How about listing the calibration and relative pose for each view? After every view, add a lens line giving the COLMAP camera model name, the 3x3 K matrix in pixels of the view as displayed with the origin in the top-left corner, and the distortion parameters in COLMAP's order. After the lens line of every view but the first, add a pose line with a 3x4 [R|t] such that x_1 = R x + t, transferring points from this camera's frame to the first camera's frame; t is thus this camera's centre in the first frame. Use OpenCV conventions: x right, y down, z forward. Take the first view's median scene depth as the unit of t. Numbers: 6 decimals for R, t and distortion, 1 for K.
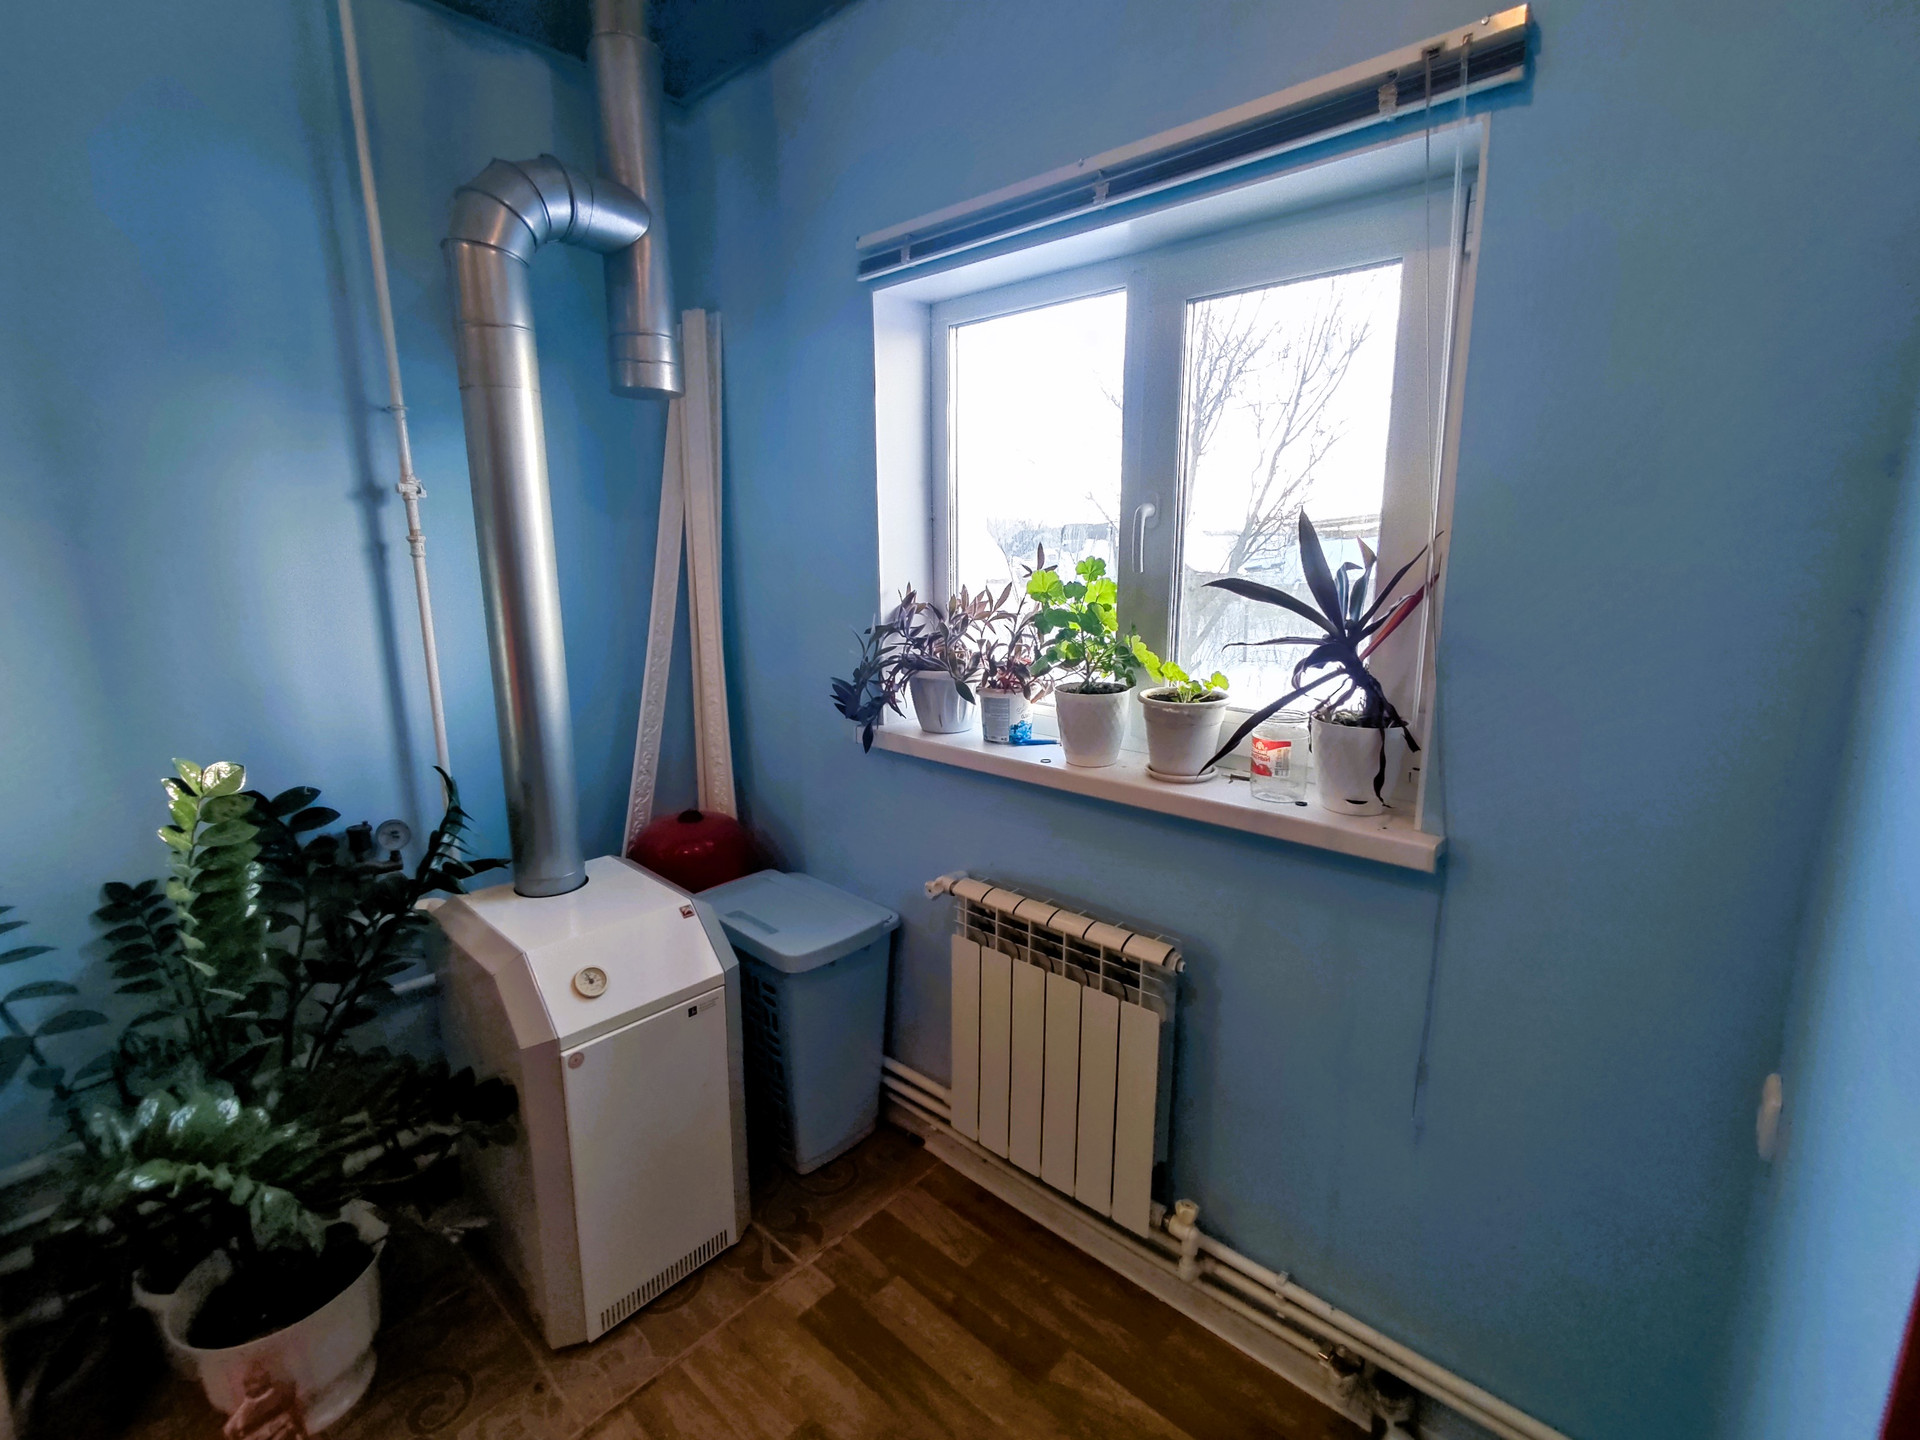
lens RADIAL K [[883.1, 0, 962.3], [0, 883.1, 720.2], [0, 0, 1]] dist [-0.002134, 0.001139]
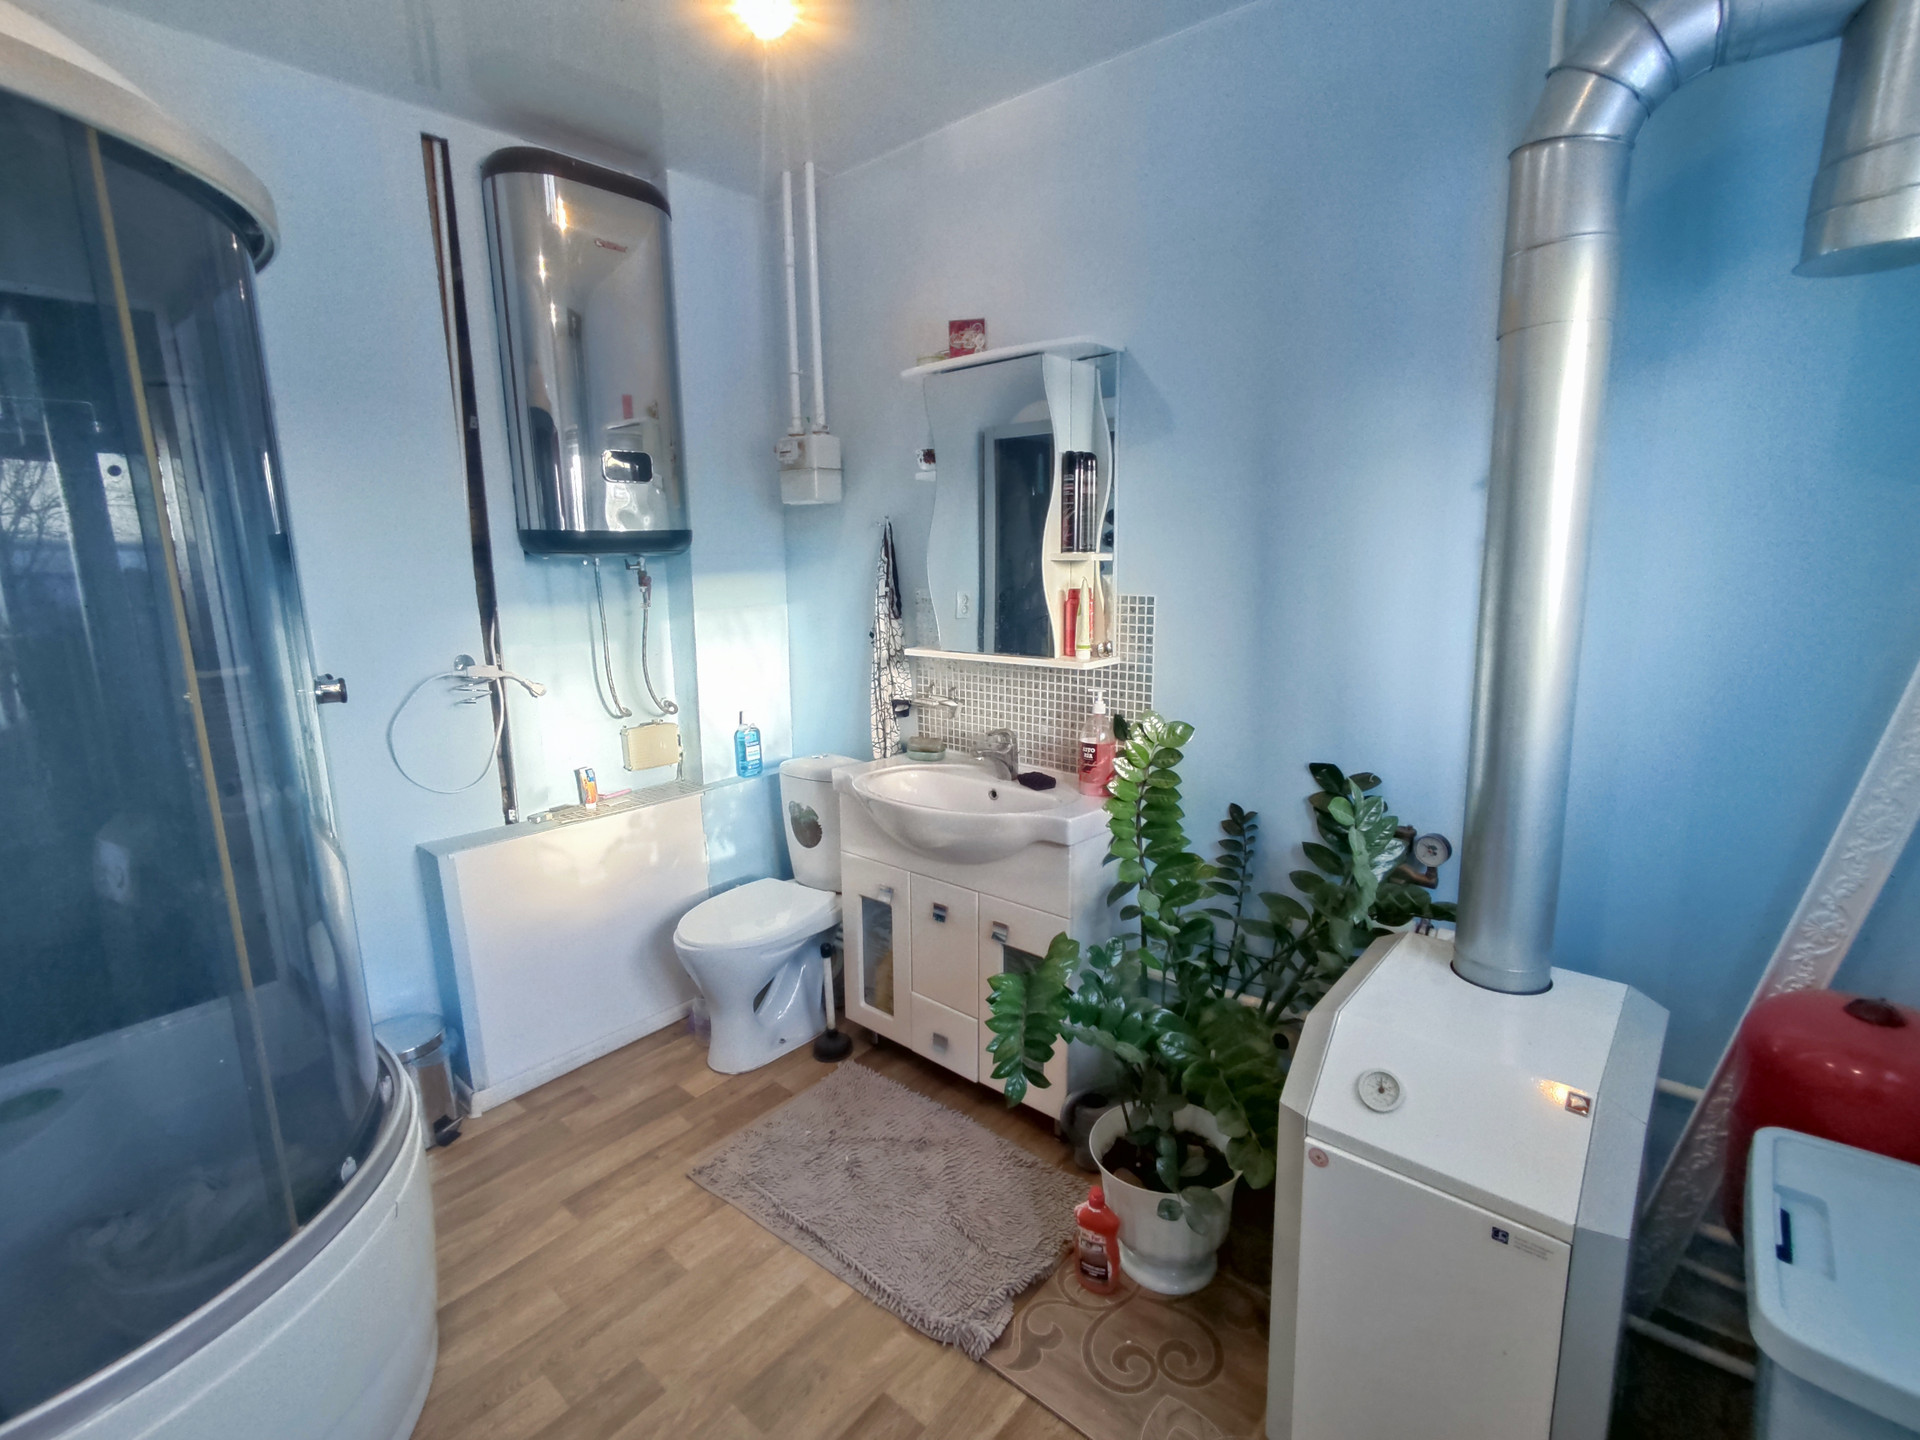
lens RADIAL K [[883.1, 0, 962.2], [0, 883.1, 717.8], [0, 0, 1]] dist [-0.002134, 0.001139]
pose [[0.023562, 0.182458, -0.982931, 0.272794], [-0.177275, 0.968385, 0.175508, -0.093713], [0.983879, 0.170114, 0.055162, 0.514050]]
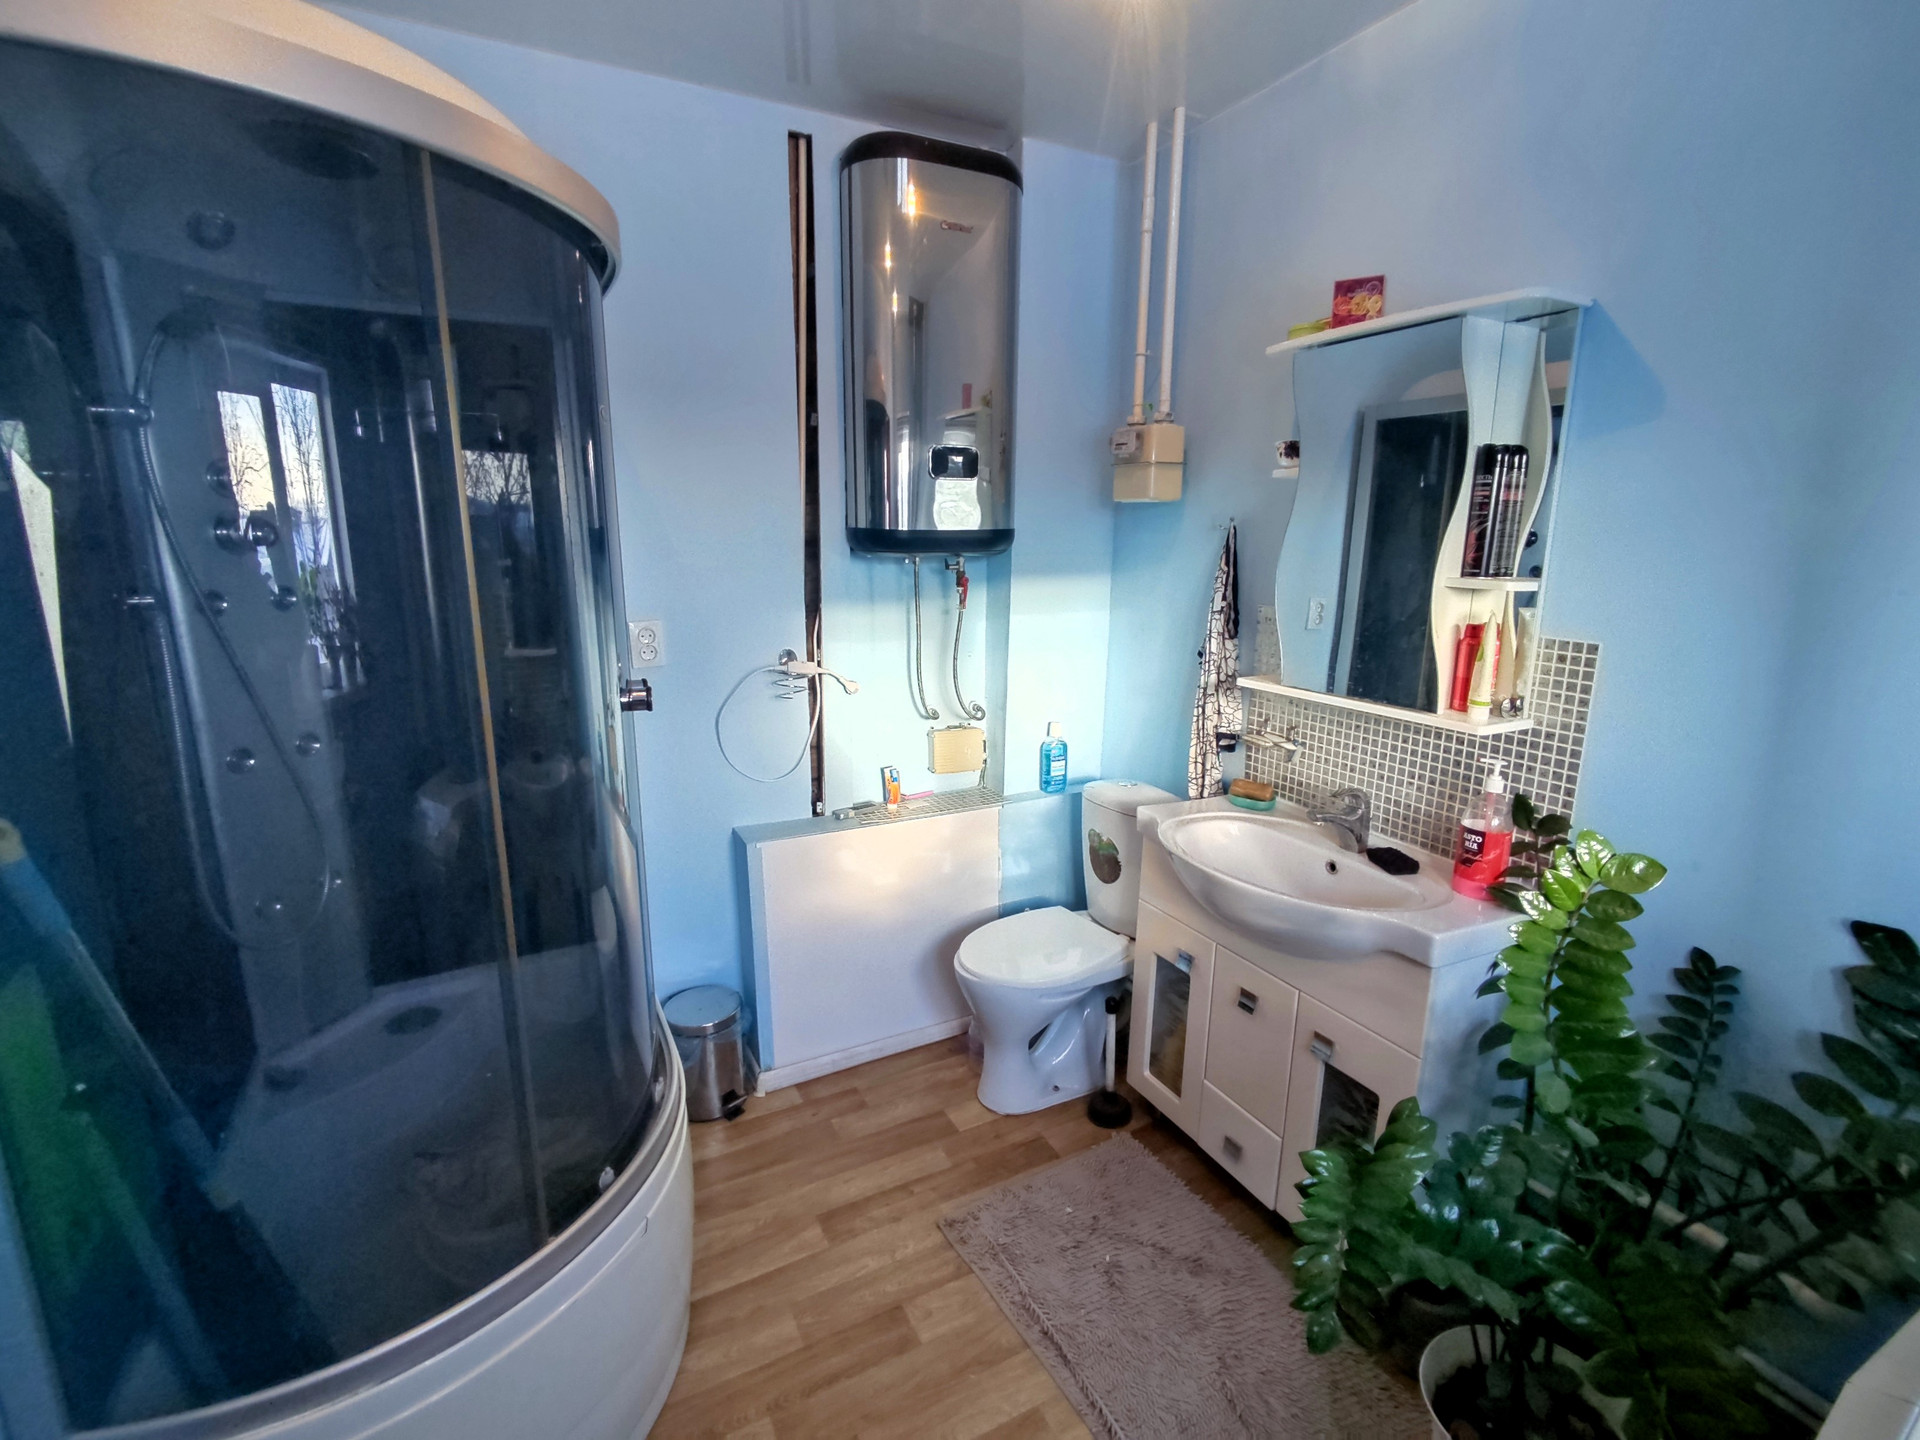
lens RADIAL K [[883.1, 0, 965.1], [0, 883.1, 717.0], [0, 0, 1]] dist [-0.002134, 0.001139]
pose [[-0.344806, 0.189712, -0.919303, 0.084638], [-0.190120, 0.944950, 0.266314, -0.138830], [0.919219, 0.266605, -0.289756, 0.503419]]
